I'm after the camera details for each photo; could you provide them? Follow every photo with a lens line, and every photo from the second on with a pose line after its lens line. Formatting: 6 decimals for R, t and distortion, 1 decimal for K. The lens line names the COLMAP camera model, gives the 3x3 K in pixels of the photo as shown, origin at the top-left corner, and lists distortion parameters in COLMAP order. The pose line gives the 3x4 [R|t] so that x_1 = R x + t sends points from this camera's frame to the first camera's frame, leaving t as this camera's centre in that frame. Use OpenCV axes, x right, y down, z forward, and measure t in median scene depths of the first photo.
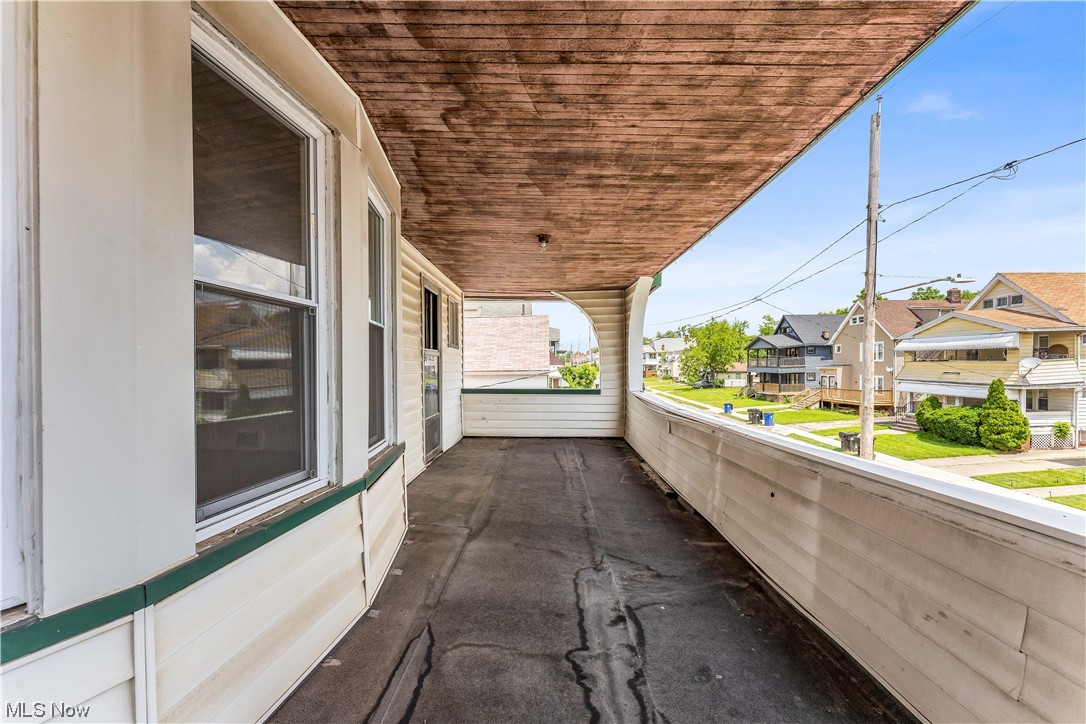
lens RADIAL K [[428.7, 0, 547.3], [0, 428.7, 369.3], [0, 0, 1]] dist [-0.002105, -0.000374]
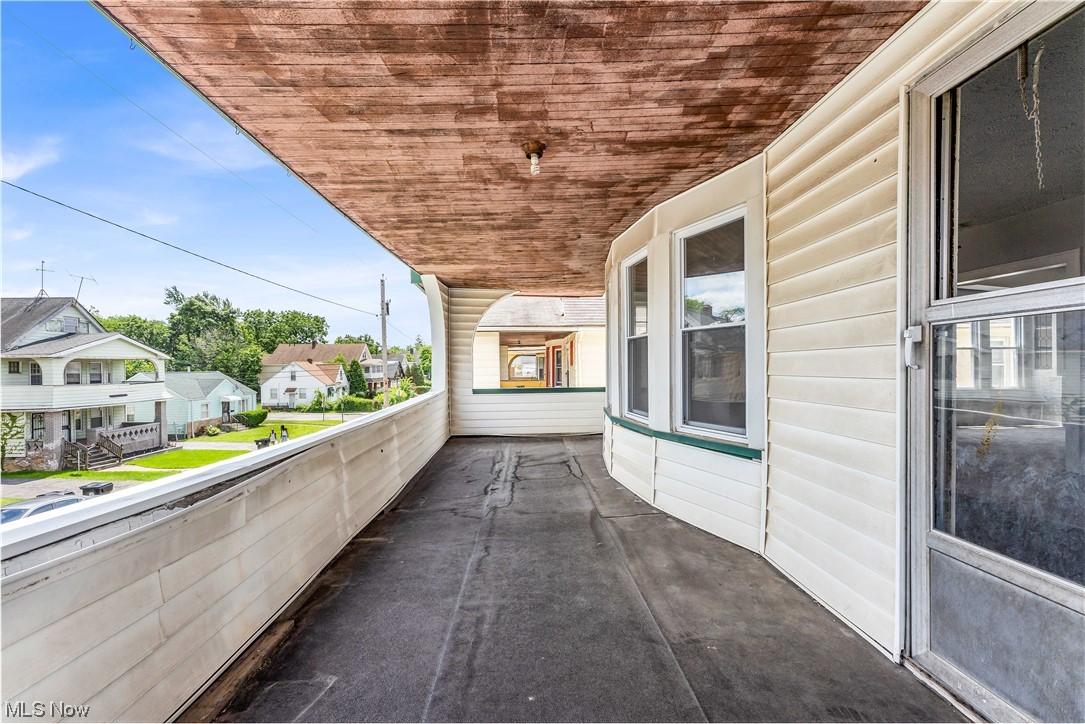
lens RADIAL K [[428.4, 0, 540.5], [0, 428.4, 367.8], [0, 0, 1]] dist [-0.002105, -0.000374]
pose [[-0.999262, 0.011094, -0.036761, 0.009983], [0.010784, 0.999905, 0.008613, -0.010025], [0.036853, 0.008210, -0.999287, 2.183667]]
